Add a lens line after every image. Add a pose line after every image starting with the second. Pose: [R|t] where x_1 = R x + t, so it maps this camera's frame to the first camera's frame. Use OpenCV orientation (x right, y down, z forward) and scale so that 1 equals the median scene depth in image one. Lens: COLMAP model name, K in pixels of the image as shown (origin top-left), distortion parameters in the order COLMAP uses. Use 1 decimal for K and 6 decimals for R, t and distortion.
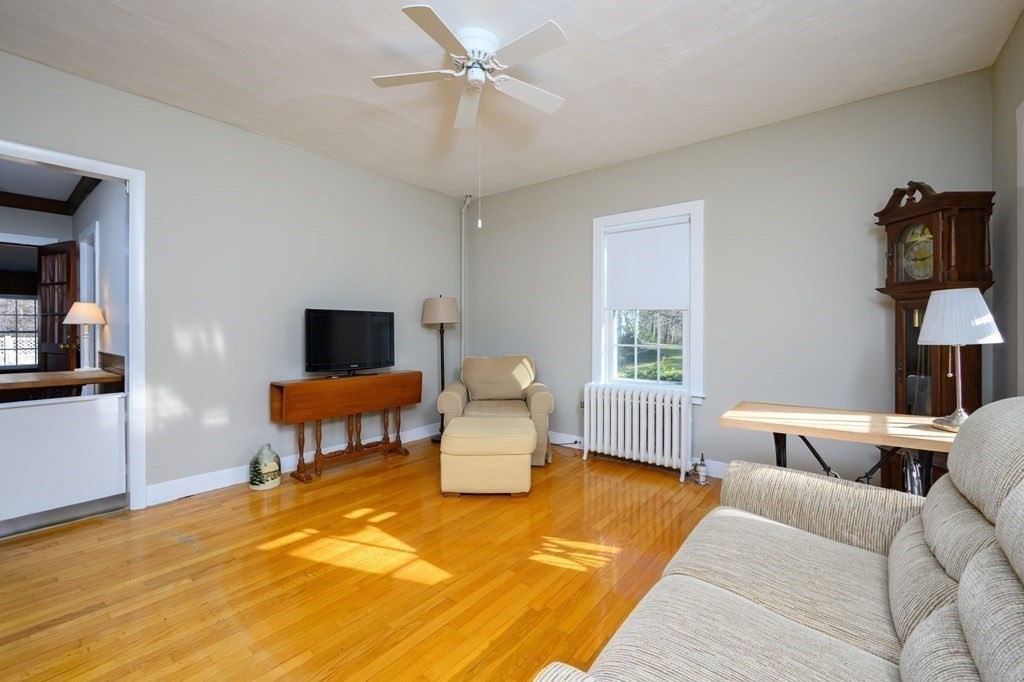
lens RADIAL K [[437.8, 0, 513.7], [0, 437.8, 329.3], [0, 0, 1]] dist [0.000599, 0.000273]
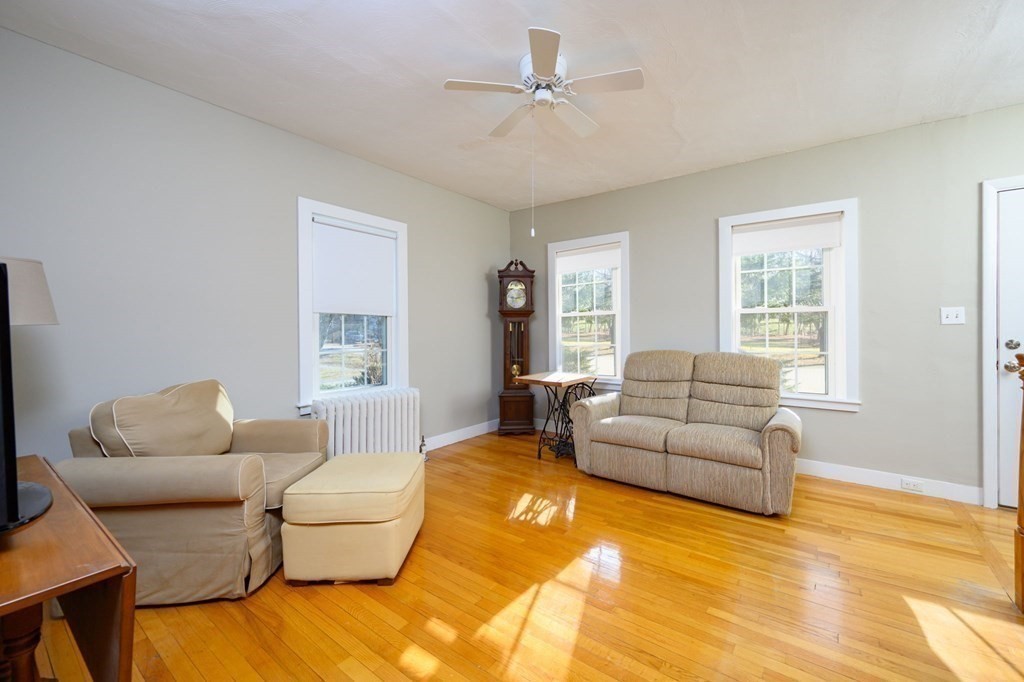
lens RADIAL K [[417.0, 0, 547.2], [0, 417.0, 330.8], [0, 0, 1]] dist [0.000418, 0.000072]
pose [[-0.066117, -0.000262, 0.997812, -0.901655], [0.006711, 0.999977, 0.000707, -0.006153], [-0.997789, 0.006743, -0.066114, 0.871398]]
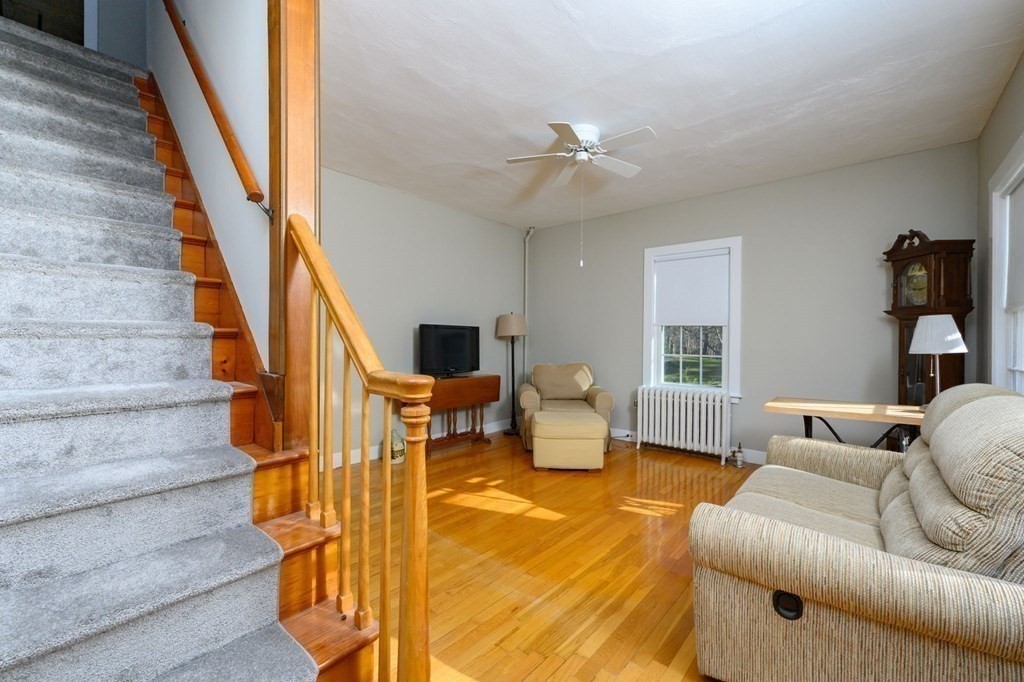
lens RADIAL K [[439.4, 0, 504.7], [0, 439.4, 341.9], [0, 0, 1]] dist [0.001088, 0.000478]
pose [[0.999125, 0.006292, -0.041342, -0.216970], [-0.006219, 0.999979, 0.001895, 0.001710], [0.041353, -0.001636, 0.999143, -0.316408]]
